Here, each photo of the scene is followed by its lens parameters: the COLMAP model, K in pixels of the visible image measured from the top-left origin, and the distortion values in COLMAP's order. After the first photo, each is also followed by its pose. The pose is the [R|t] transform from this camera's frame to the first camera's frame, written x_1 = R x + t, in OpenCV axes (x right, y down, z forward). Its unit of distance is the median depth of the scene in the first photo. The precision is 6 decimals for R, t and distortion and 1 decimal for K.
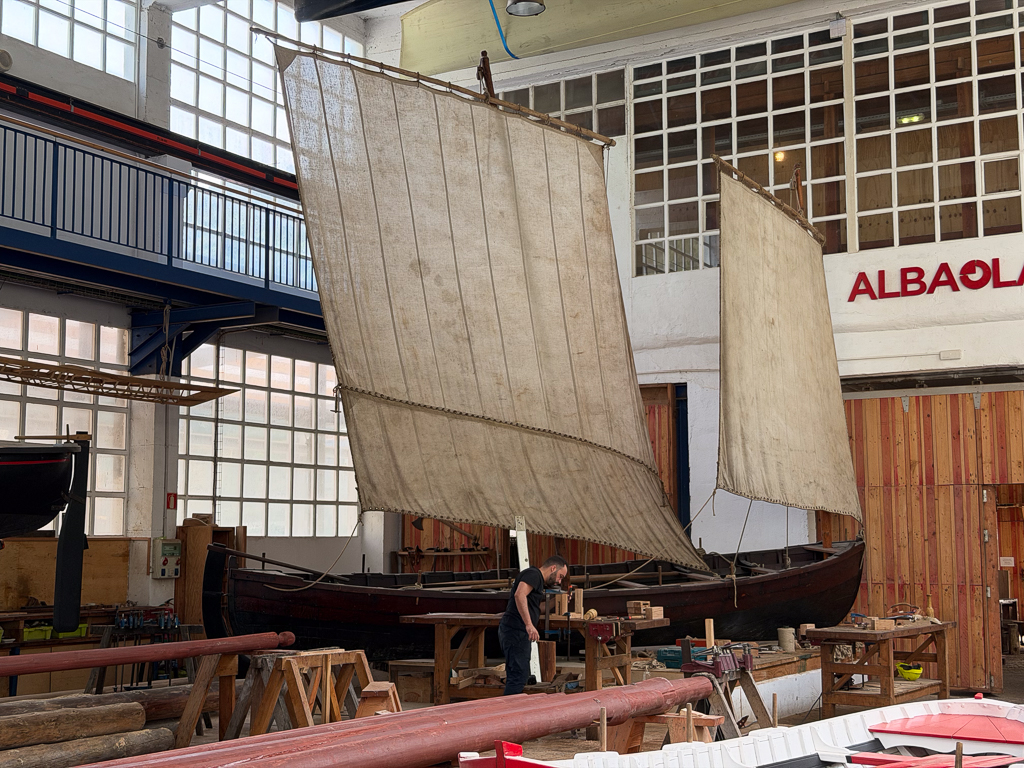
lens RADIAL K [[1483.7, 0, 512.0], [0, 1483.7, 384.0], [0, 0, 1]] dist [-0.020103, 1.869069]
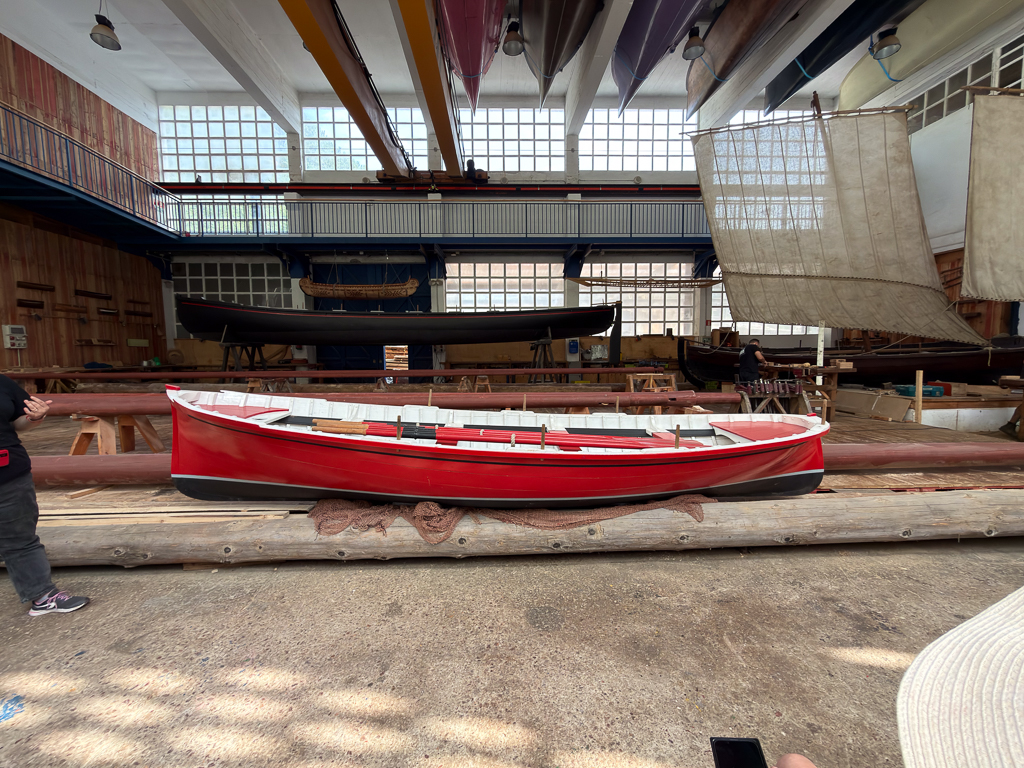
lens RADIAL K [[398.7, 0, 510.4], [0, 398.7, 390.0], [0, 0, 1]] dist [0.000945, 0.004426]
pose [[0.586653, 0.078339, -0.806040, 0.206432], [0.107075, 0.979069, 0.173087, 0.037535], [0.802729, -0.187848, 0.565986, 0.283423]]
